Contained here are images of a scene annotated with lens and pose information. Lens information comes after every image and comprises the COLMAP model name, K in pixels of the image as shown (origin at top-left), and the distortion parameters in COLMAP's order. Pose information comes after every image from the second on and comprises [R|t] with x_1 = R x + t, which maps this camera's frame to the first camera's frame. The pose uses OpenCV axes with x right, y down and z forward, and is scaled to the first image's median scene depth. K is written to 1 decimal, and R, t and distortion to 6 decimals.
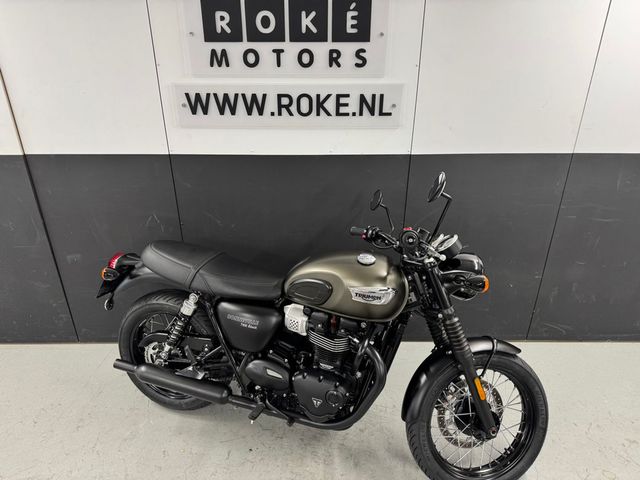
lens RADIAL K [[440.9, 0, 320.0], [0, 440.9, 240.0], [0, 0, 1]] dist [0.057823, -0.084323]
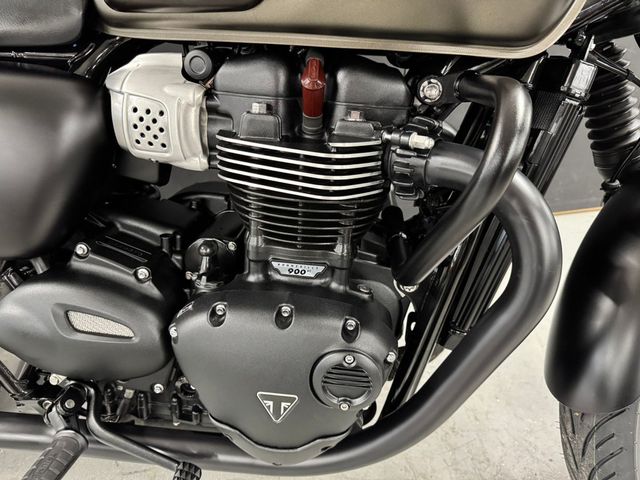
lens RADIAL K [[440.9, 0, 320.0], [0, 440.9, 240.0], [0, 0, 1]] dist [0.057823, -0.084323]
pose [[0.973215, -0.114784, 0.199192, -0.022502], [0.087724, 0.986294, 0.139745, 0.226967], [-0.212503, -0.118528, 0.969945, 0.723040]]
